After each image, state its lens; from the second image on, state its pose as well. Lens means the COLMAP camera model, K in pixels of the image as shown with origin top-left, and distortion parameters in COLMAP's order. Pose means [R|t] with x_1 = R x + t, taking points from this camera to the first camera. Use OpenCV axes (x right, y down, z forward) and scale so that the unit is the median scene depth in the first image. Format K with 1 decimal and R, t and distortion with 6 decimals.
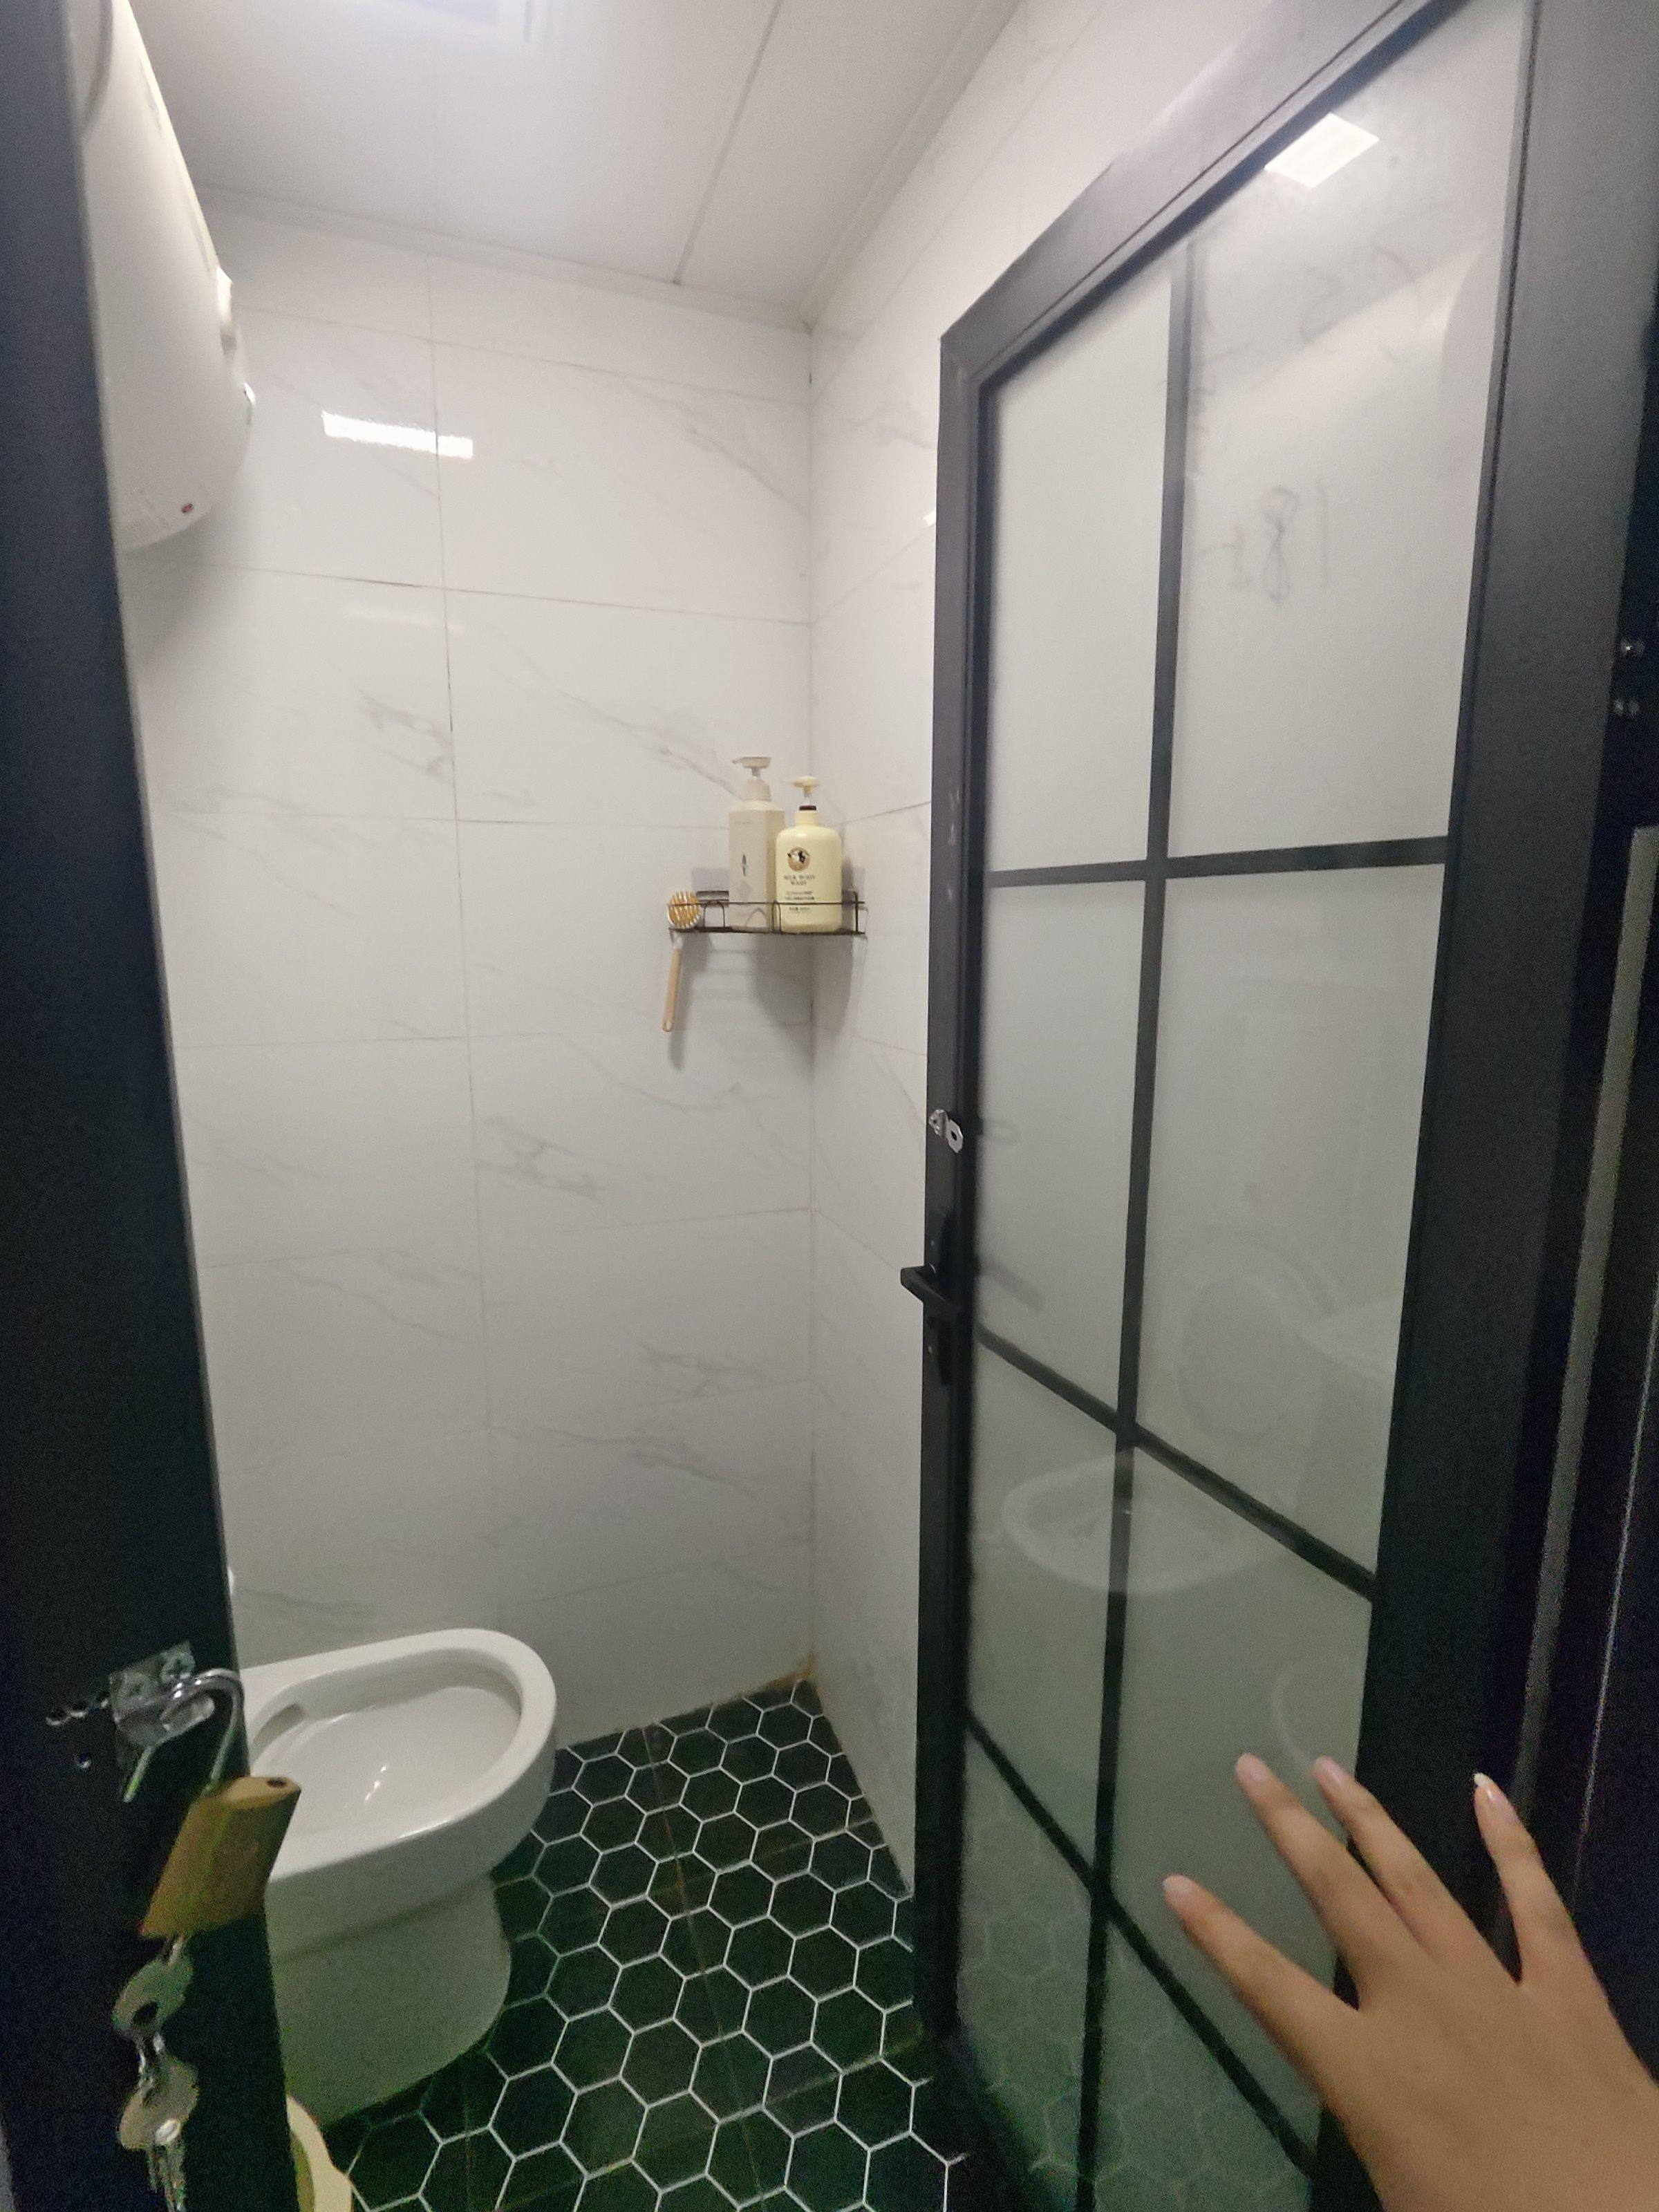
lens RADIAL K [[1041.8, 0, 829.1], [0, 1041.8, 1101.1], [0, 0, 1]] dist [0.000181, -0.000112]
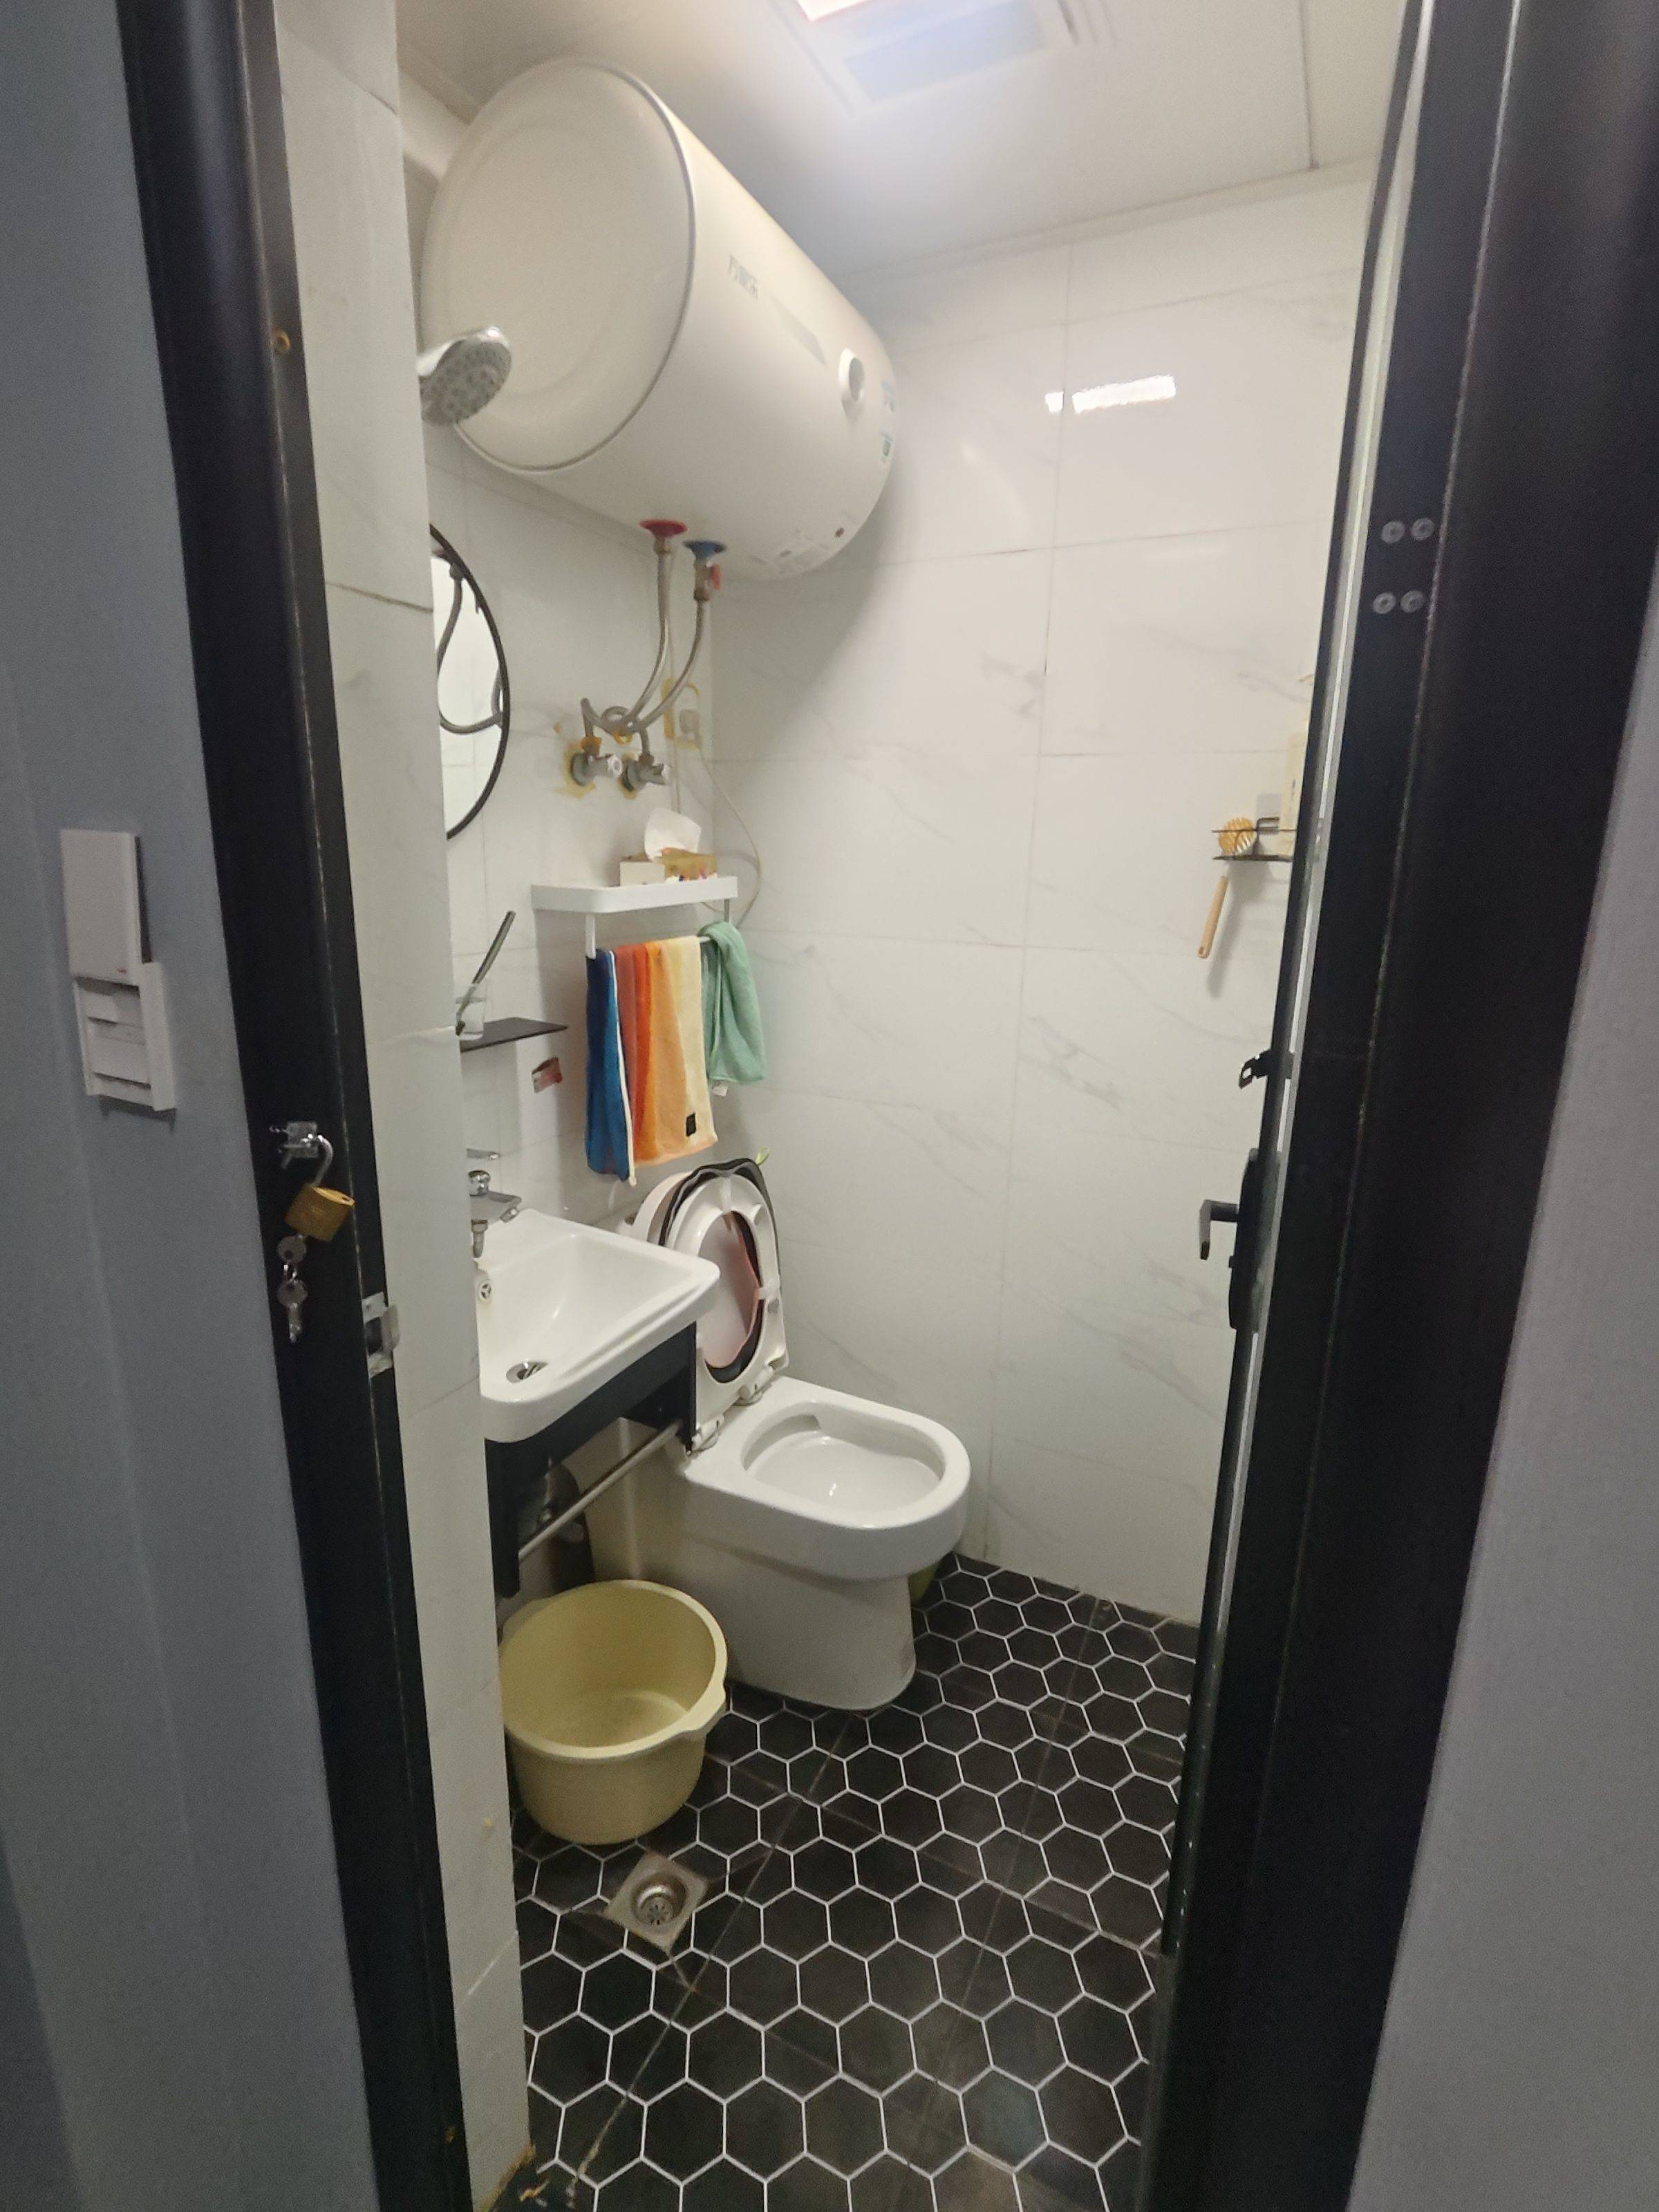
lens RADIAL K [[1059.1, 0, 833.2], [0, 1059.1, 1108.2], [0, 0, 1]] dist [0.003096, -0.008708]
pose [[0.692883, 0.188700, -0.695921, 0.355513], [-0.143298, 0.981934, 0.123580, 0.001117], [0.706667, 0.014098, 0.707405, 0.016378]]
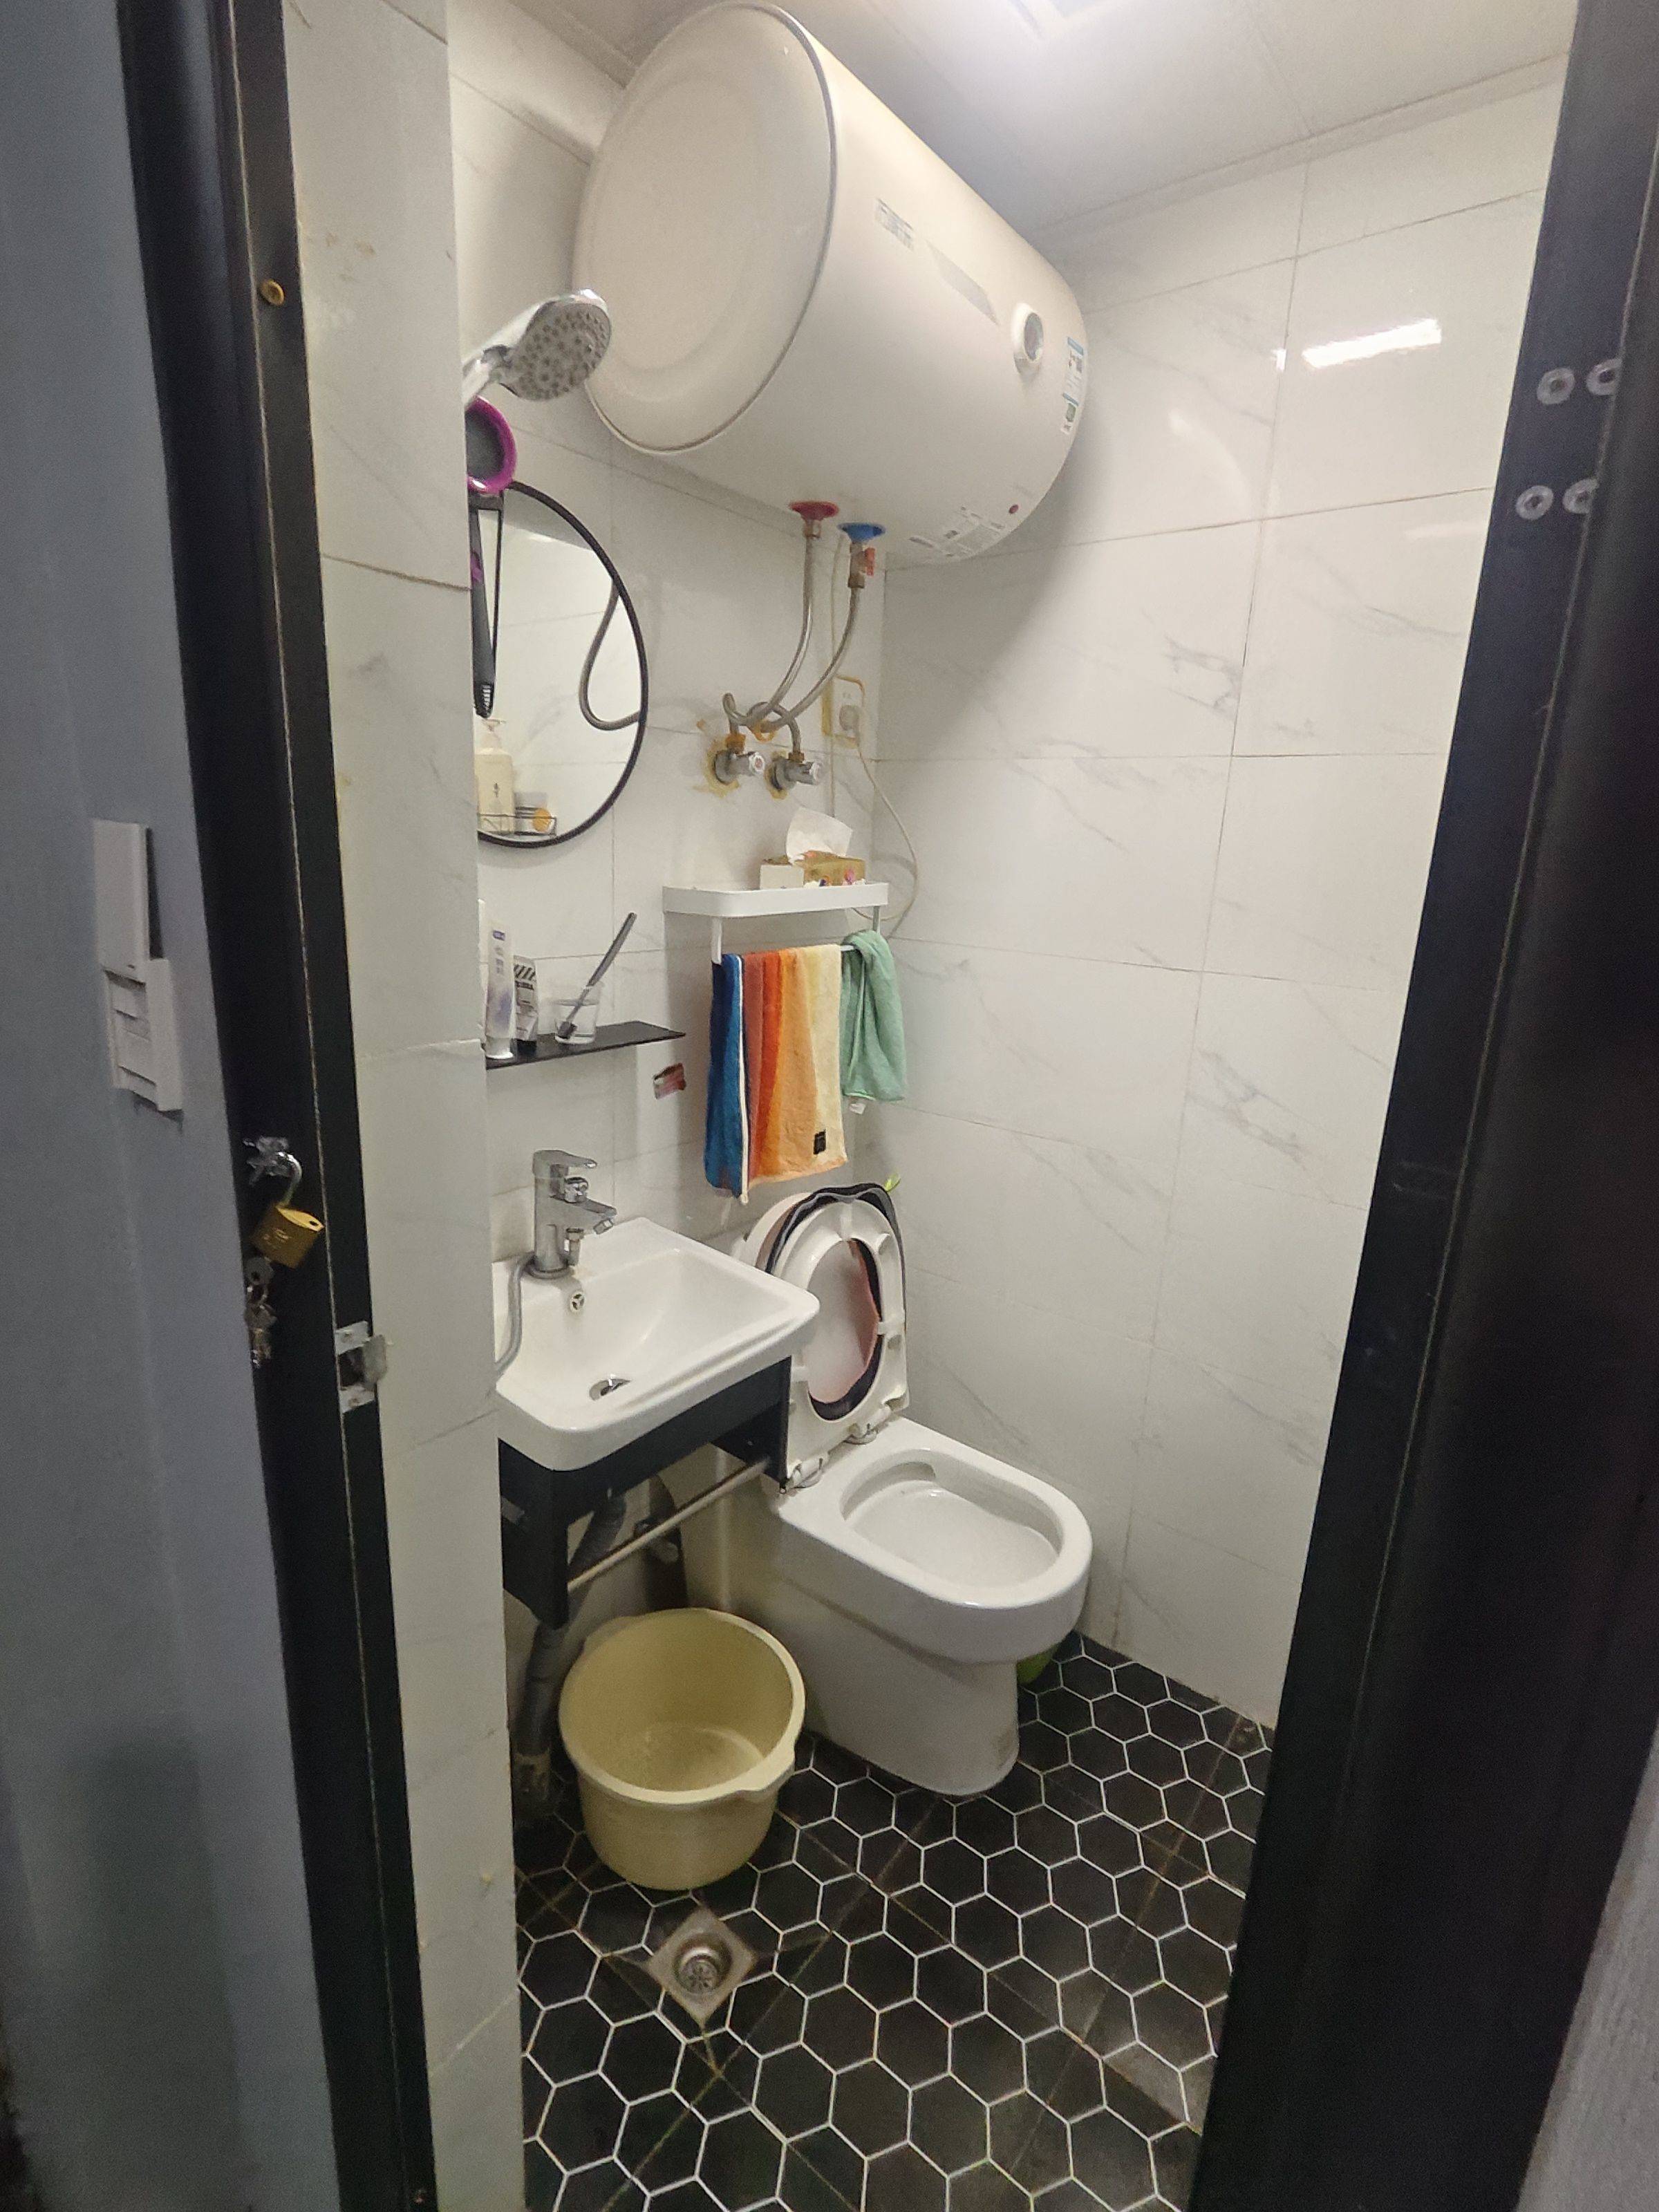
lens RADIAL K [[1058.0, 0, 829.5], [0, 1058.0, 1106.0], [0, 0, 1]] dist [-0.002708, -0.000880]
pose [[0.520148, 0.231339, -0.822149, 0.343521], [-0.187172, 0.970093, 0.154550, -0.024327], [0.833314, 0.073494, 0.547892, 0.132407]]
